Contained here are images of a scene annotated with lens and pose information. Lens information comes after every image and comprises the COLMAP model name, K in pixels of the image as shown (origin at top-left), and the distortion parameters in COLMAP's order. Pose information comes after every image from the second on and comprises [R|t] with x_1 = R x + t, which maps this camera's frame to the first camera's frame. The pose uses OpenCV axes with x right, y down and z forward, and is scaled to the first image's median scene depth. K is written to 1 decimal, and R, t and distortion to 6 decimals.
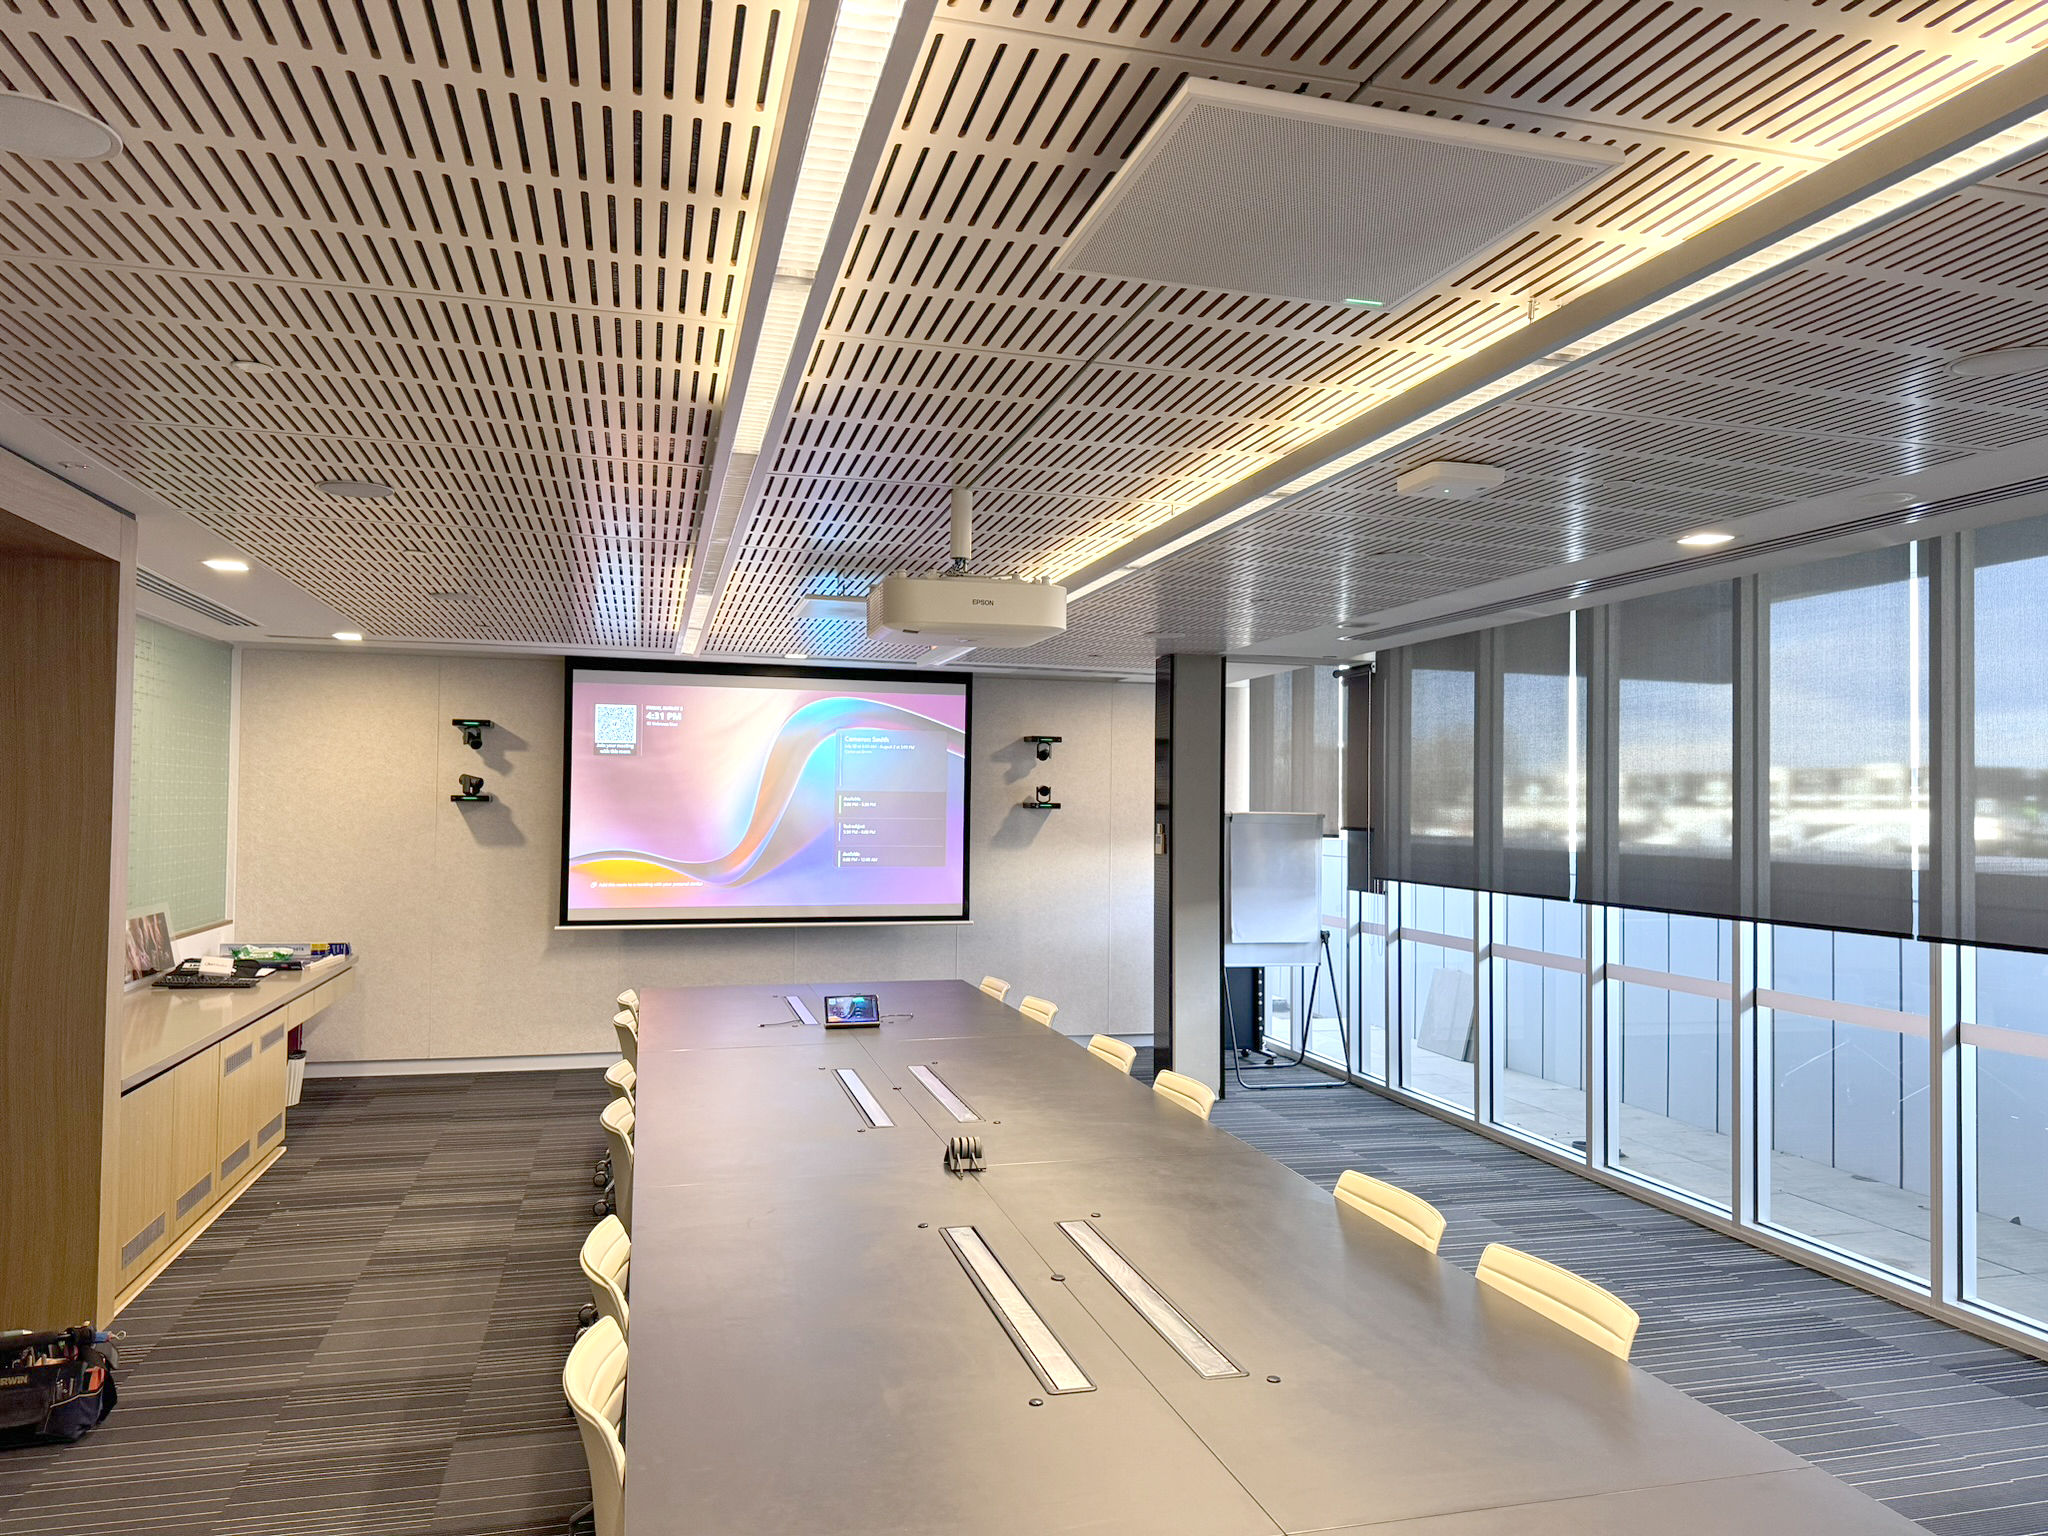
lens RADIAL K [[1473.1, 0, 1037.0], [0, 1473.1, 771.6], [0, 0, 1]] dist [0.048231, -0.056641]
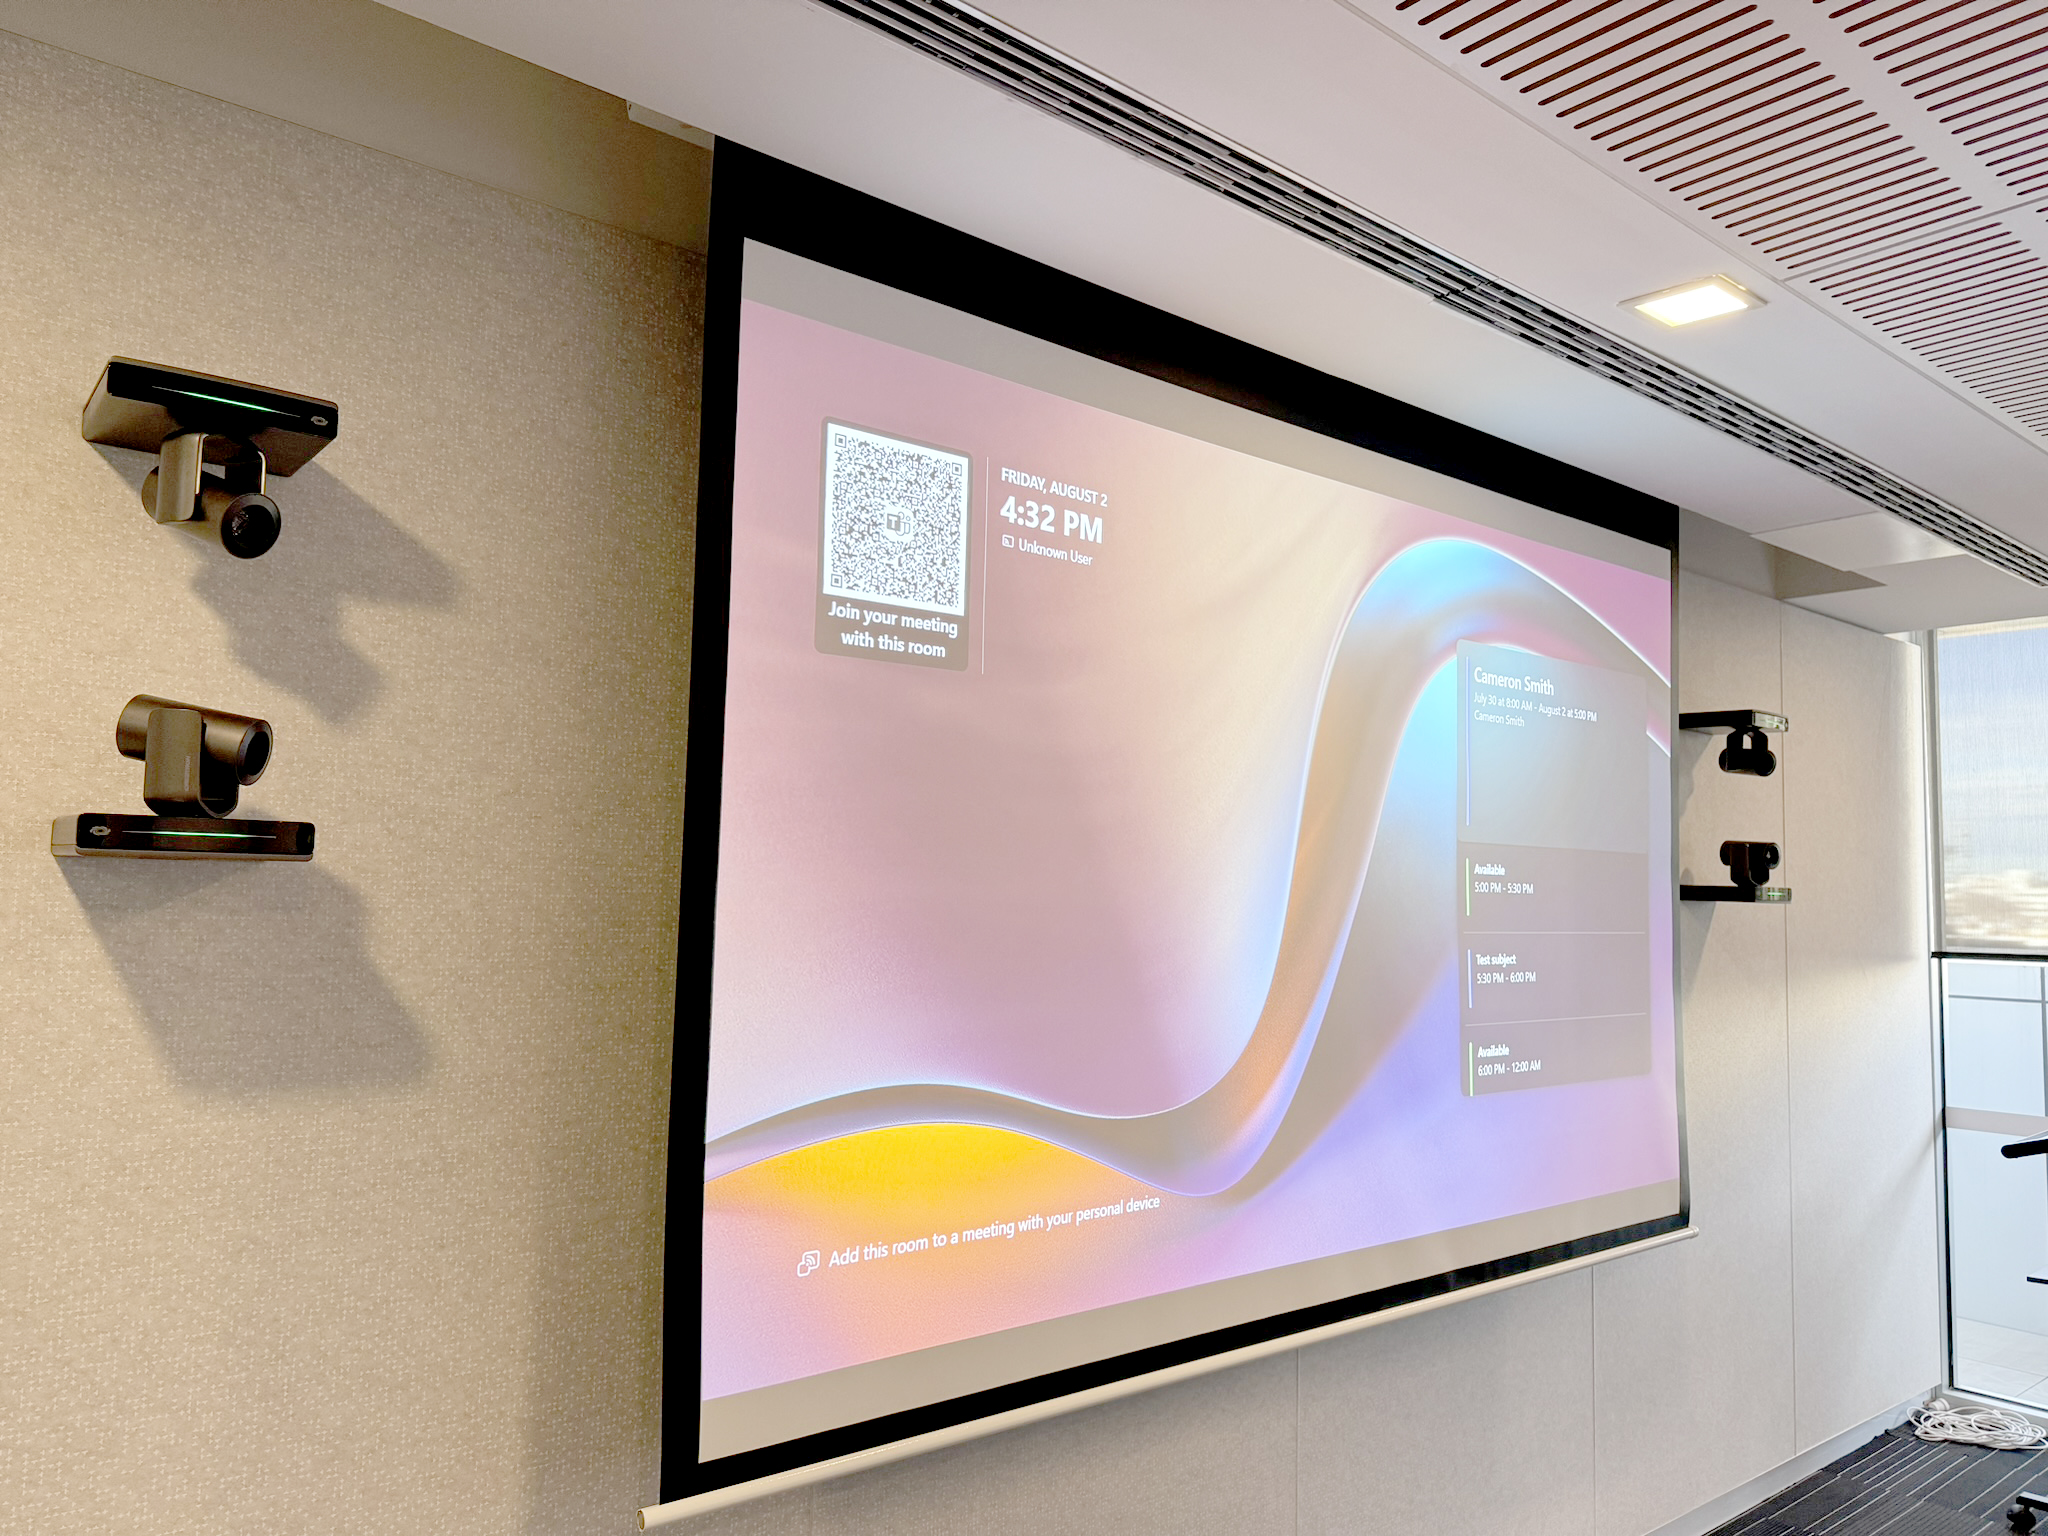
lens RADIAL K [[1473.1, 0, 1015.1], [0, 1473.1, 773.3], [0, 0, 1]] dist [0.048231, -0.056641]
pose [[0.898690, 0.042253, 0.436545, -0.365073], [-0.022158, 0.998452, -0.051024, 0.017064], [-0.438025, 0.036182, 0.898234, 0.787630]]
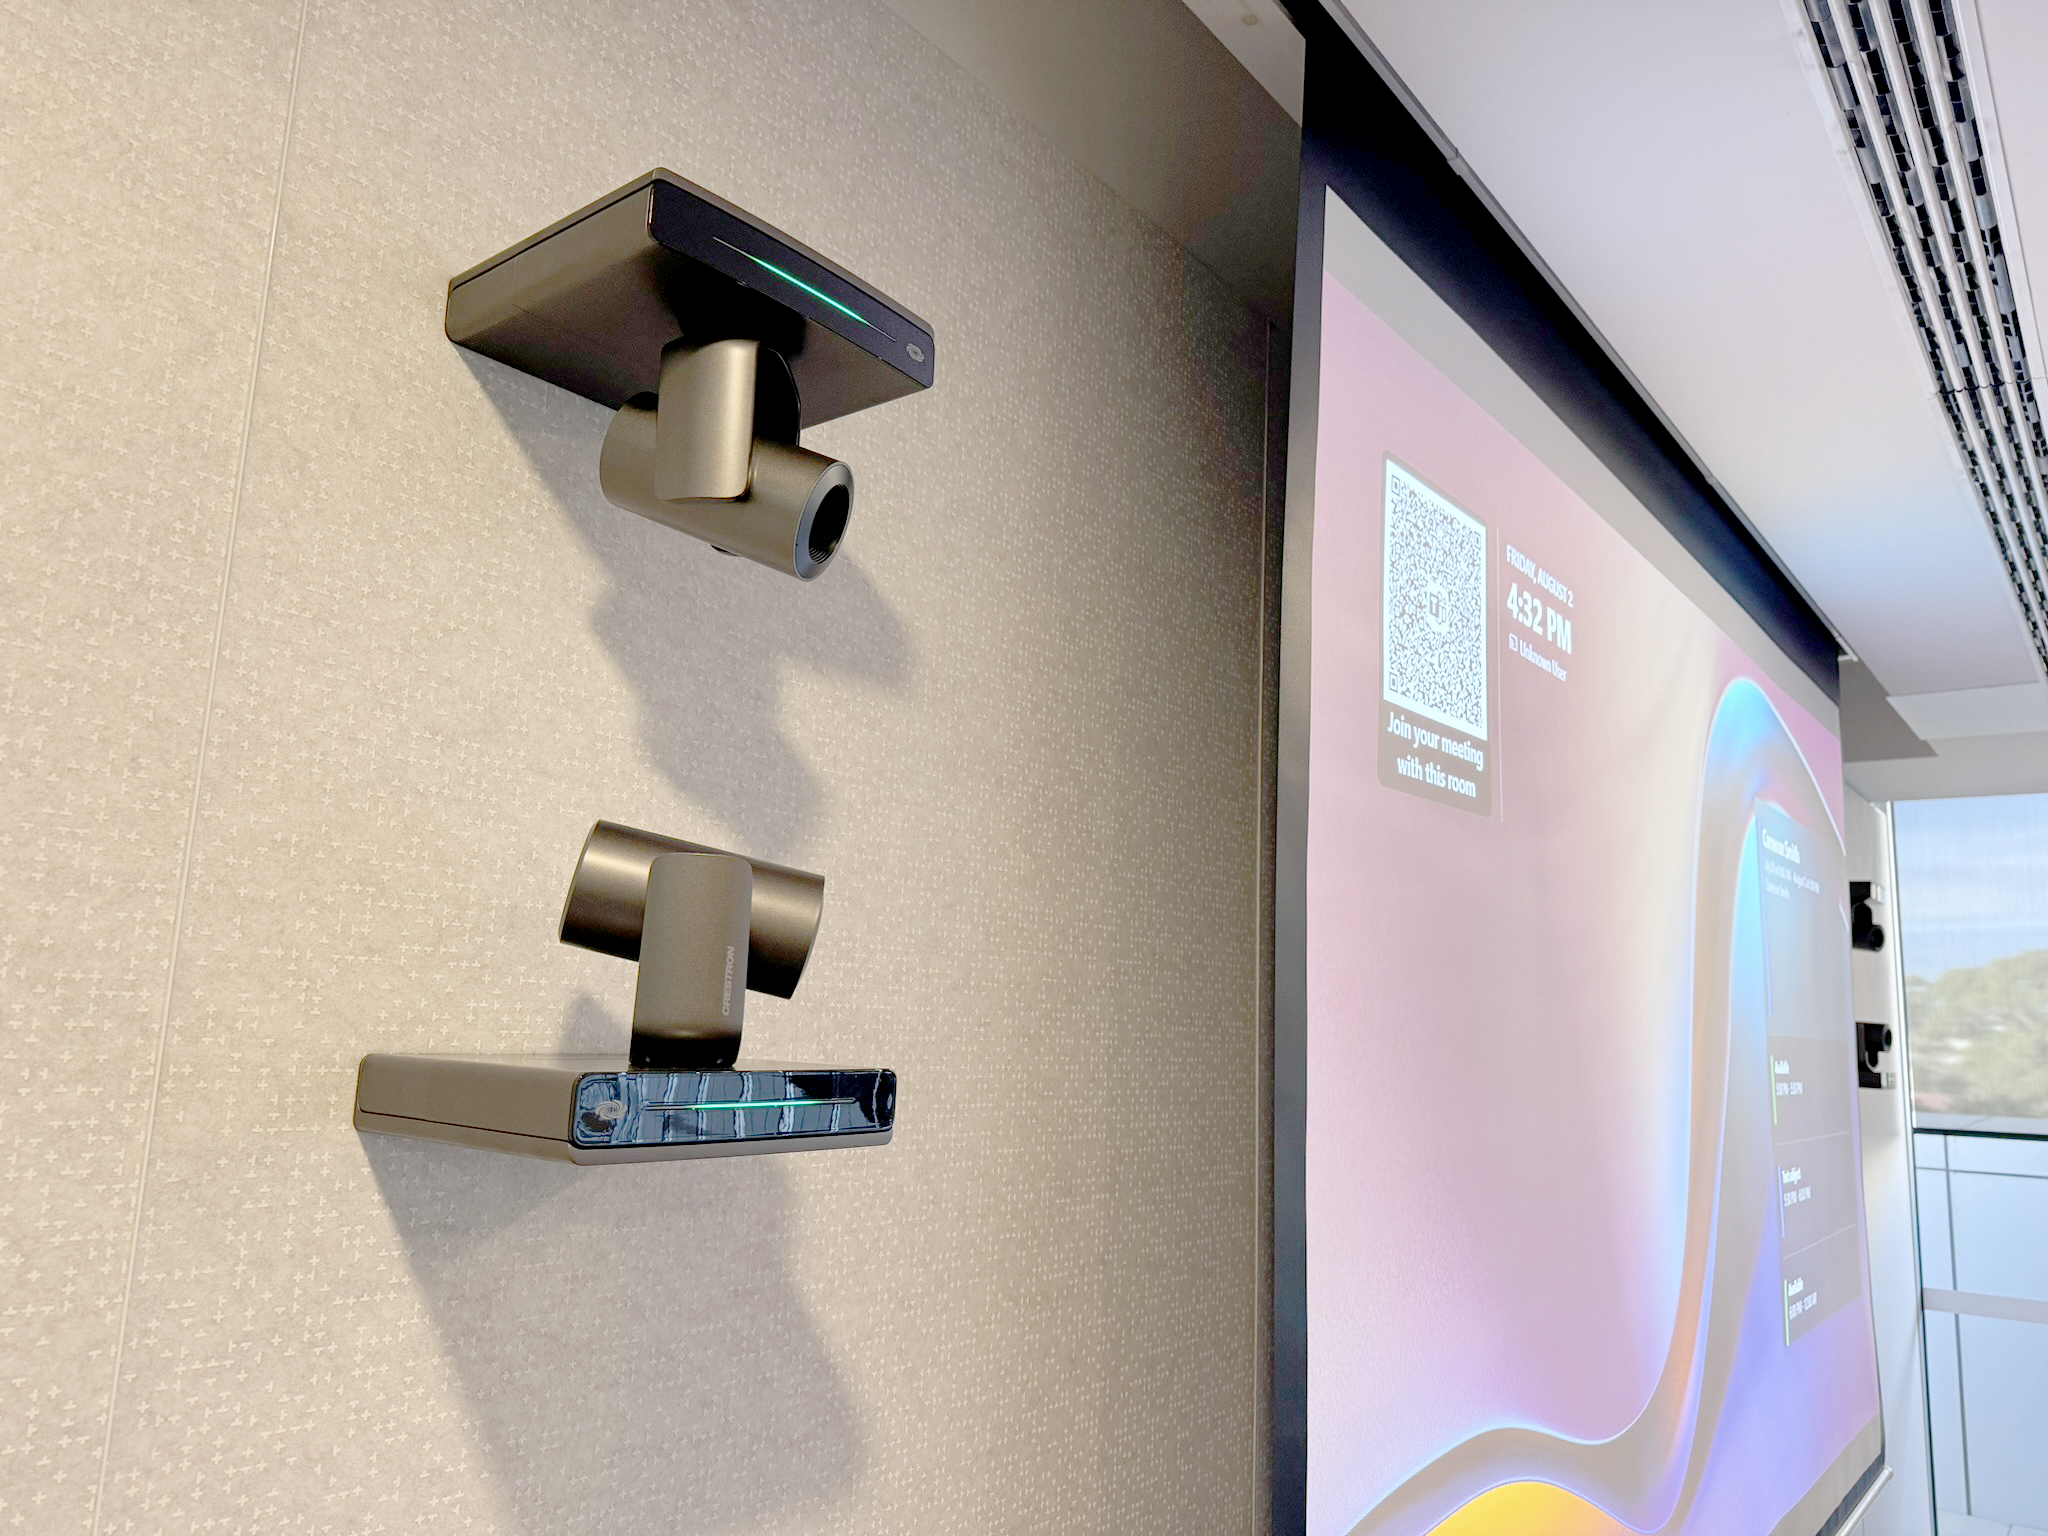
lens RADIAL K [[1473.1, 0, 1037.4], [0, 1473.1, 767.5], [0, 0, 1]] dist [0.048231, -0.056641]
pose [[0.791020, 0.122356, 0.599430, -0.412912], [-0.041272, 0.988237, -0.147256, 0.010434], [-0.610397, 0.091743, 0.786765, 0.898510]]
